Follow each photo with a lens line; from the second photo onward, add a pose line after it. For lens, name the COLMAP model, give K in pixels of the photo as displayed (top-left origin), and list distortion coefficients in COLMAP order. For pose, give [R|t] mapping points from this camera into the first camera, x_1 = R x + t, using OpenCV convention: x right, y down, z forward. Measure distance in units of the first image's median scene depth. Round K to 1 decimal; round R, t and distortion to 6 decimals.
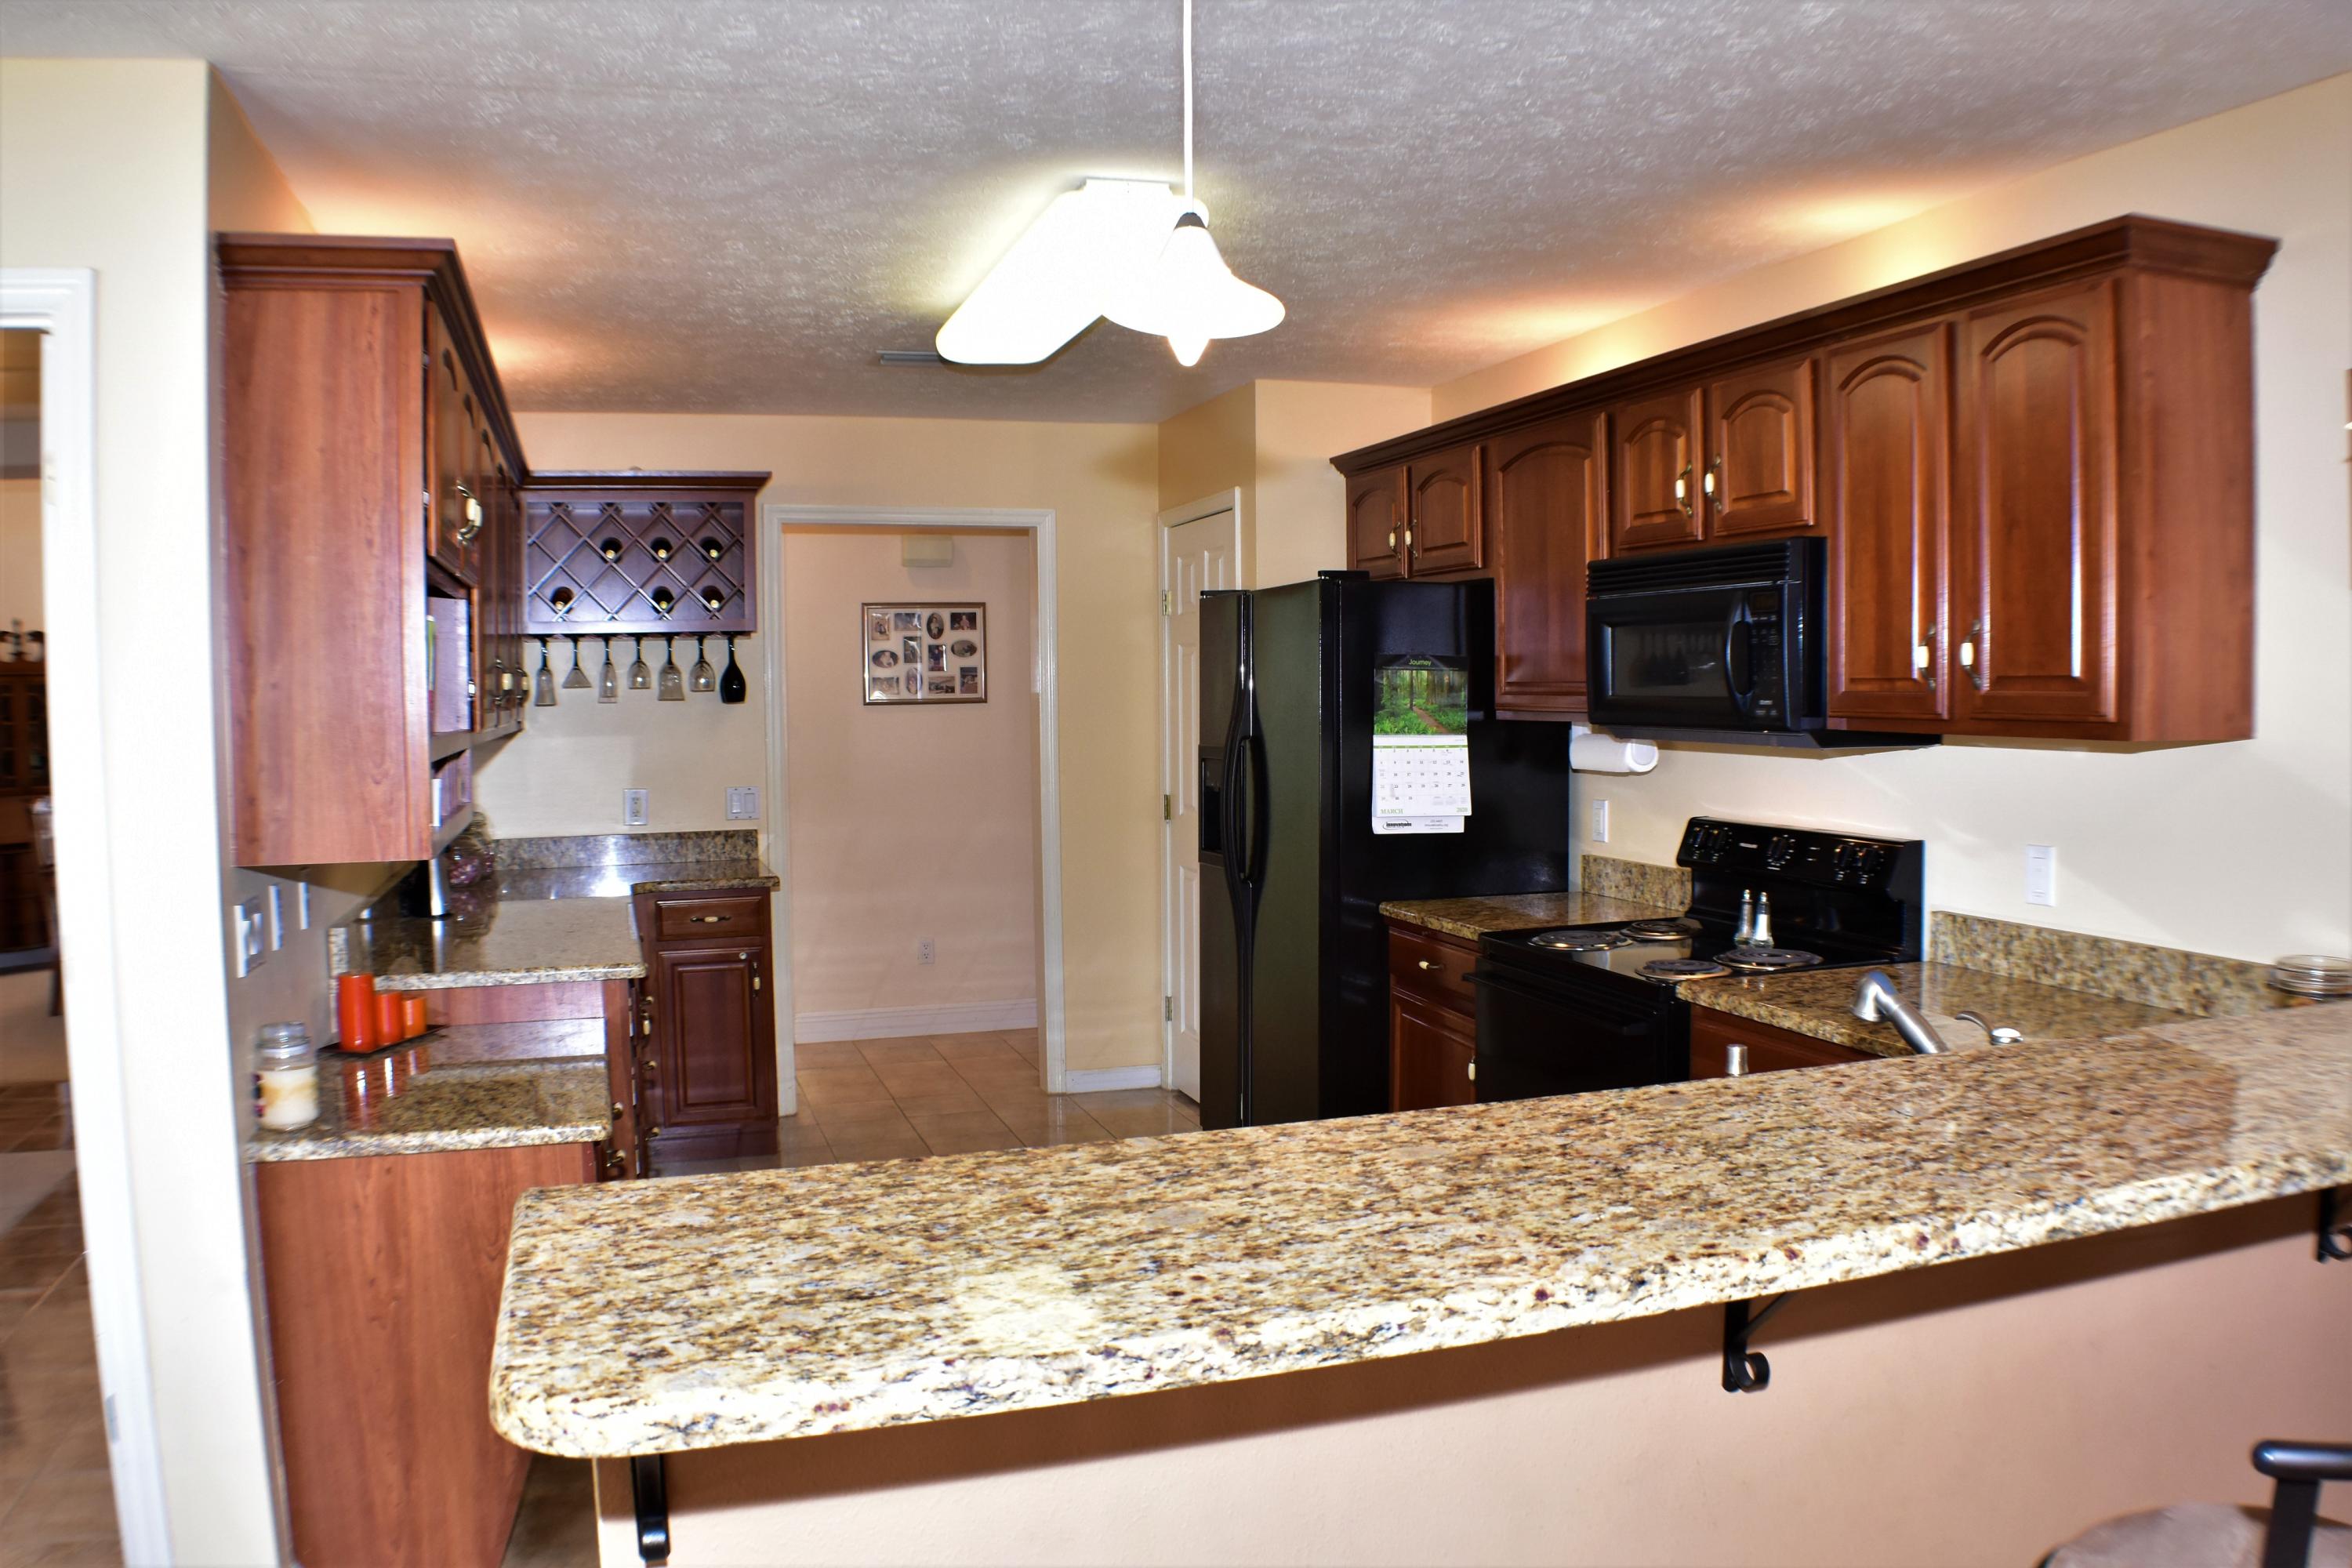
lens RADIAL K [[1767.8, 0, 1176.0], [0, 1767.8, 784.0], [0, 0, 1]] dist [-0.000804, 0.000086]
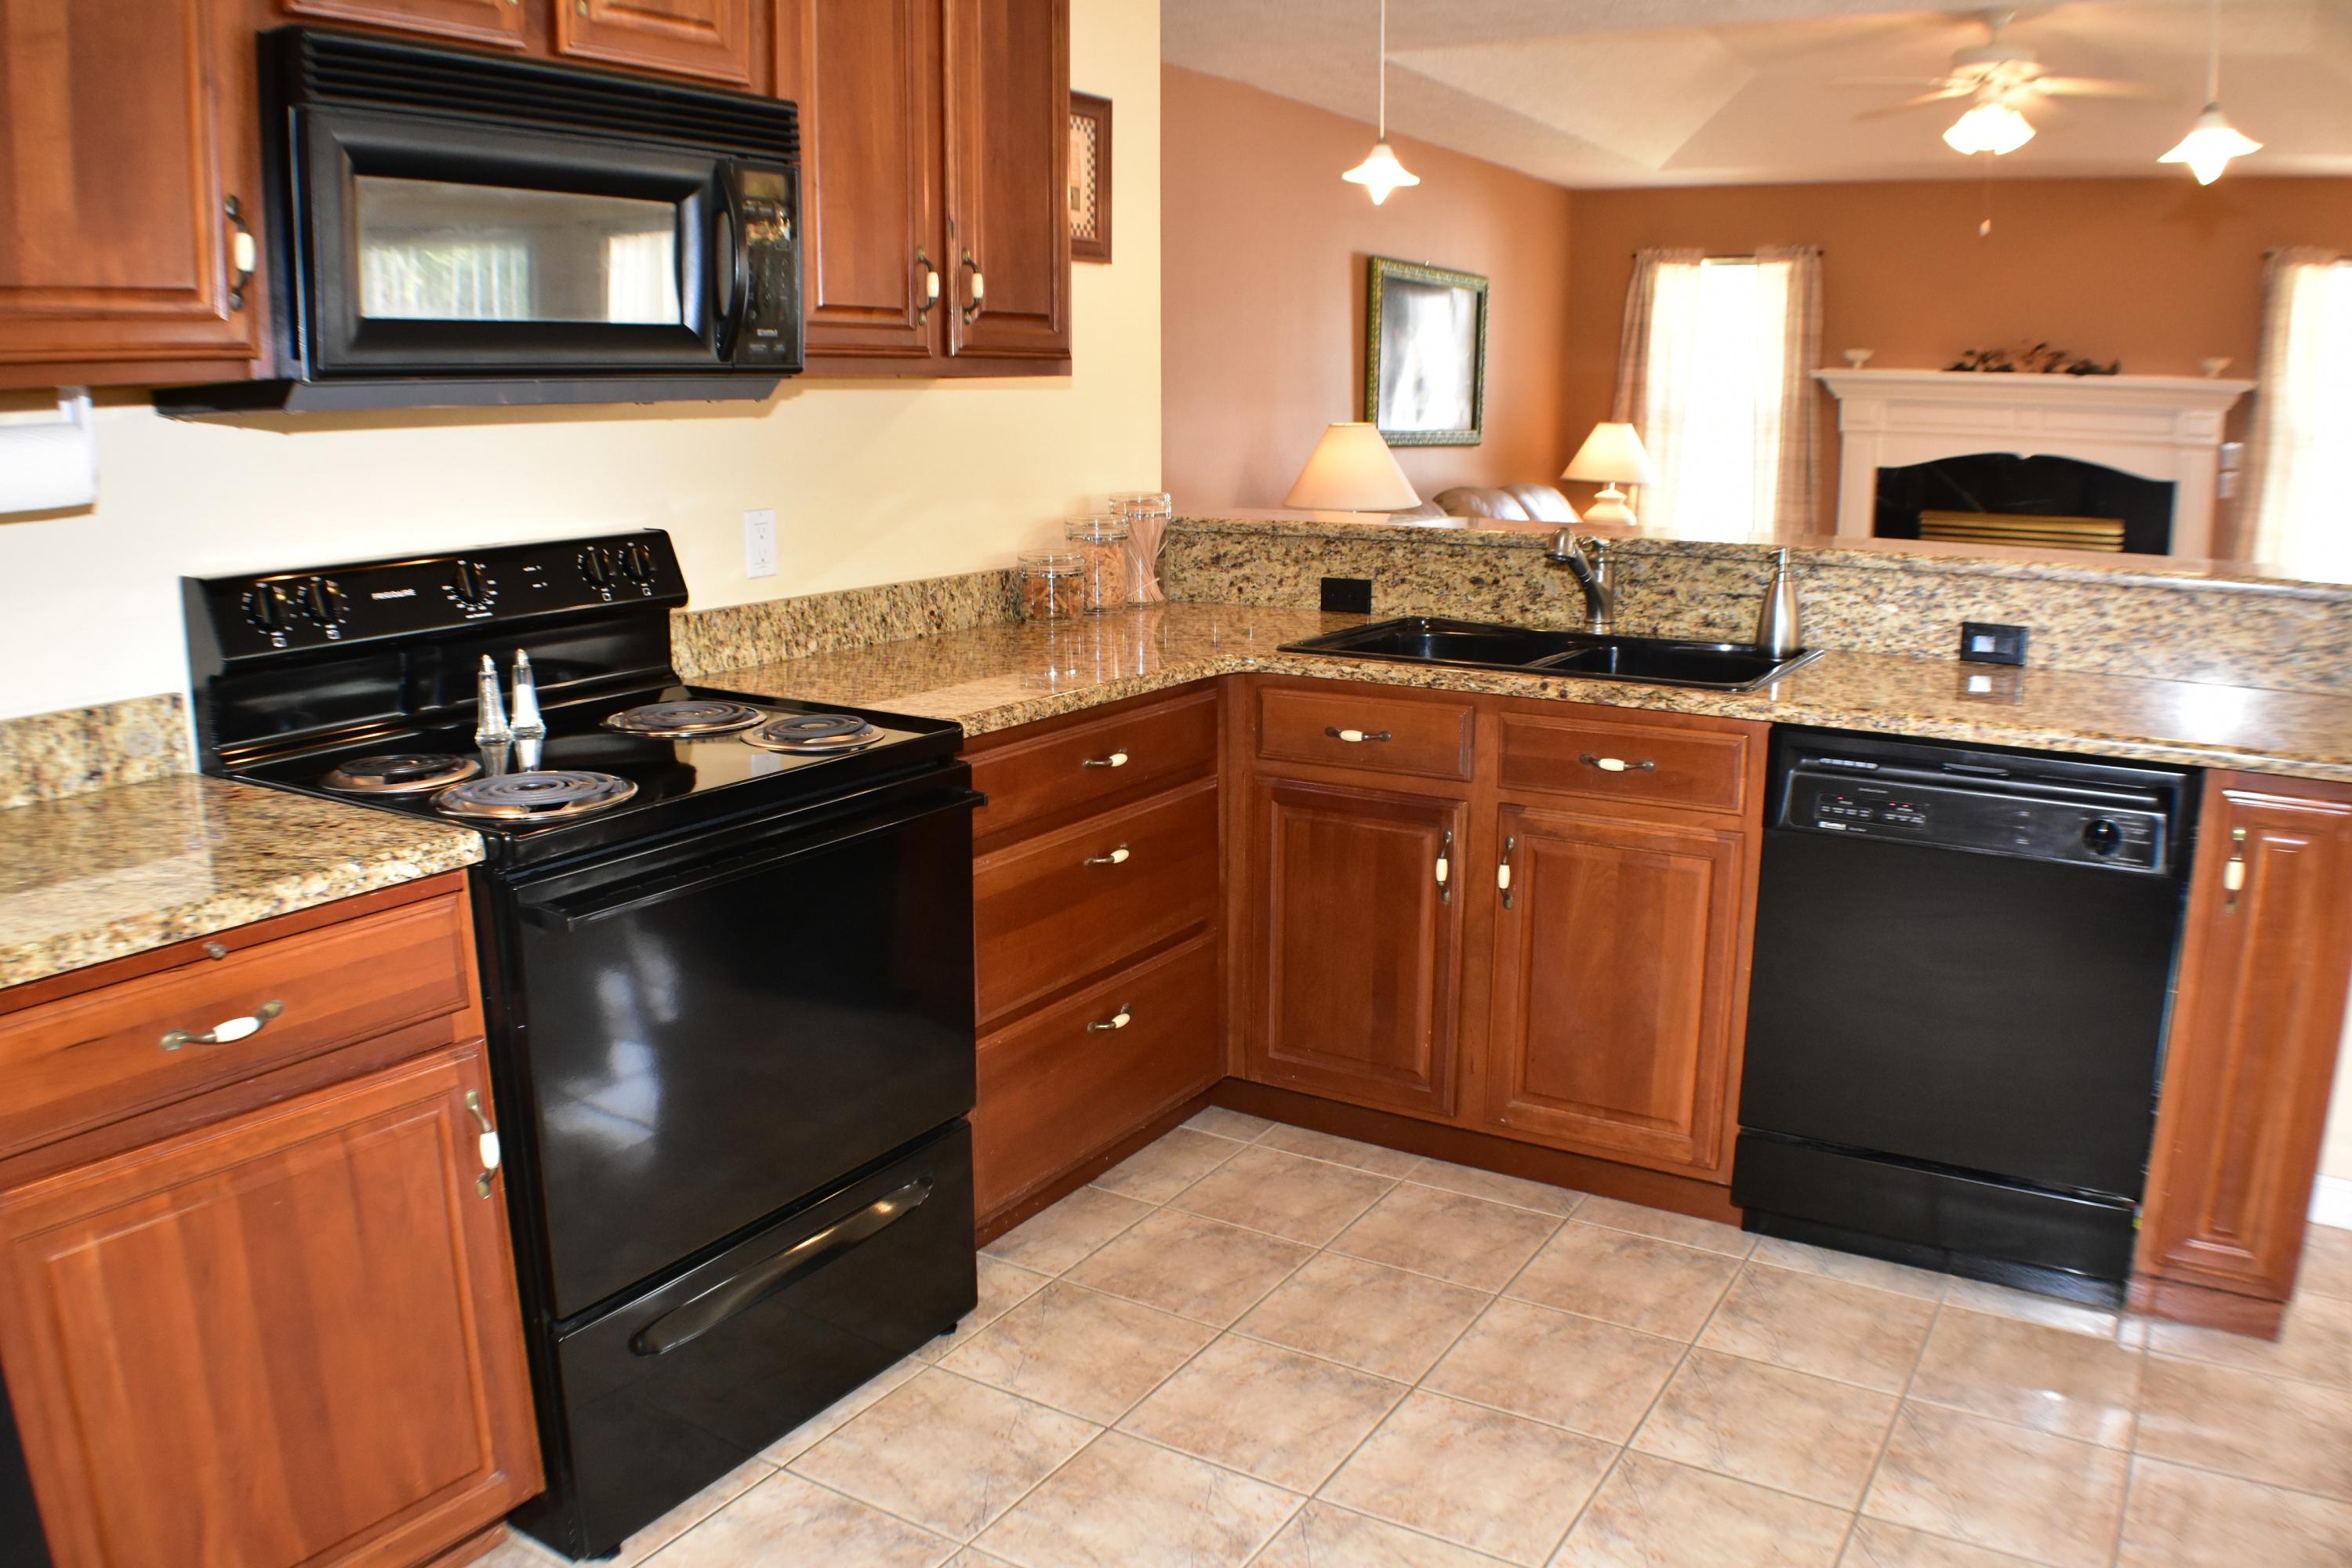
lens RADIAL K [[1767.8, 0, 1176.0], [0, 1767.8, 784.0], [0, 0, 1]] dist [-0.000804, 0.000086]
pose [[-0.630751, -0.147795, 0.761781, -0.347869], [0.060908, 0.969237, 0.238475, -0.031615], [-0.773592, 0.196817, -0.602345, 1.411680]]
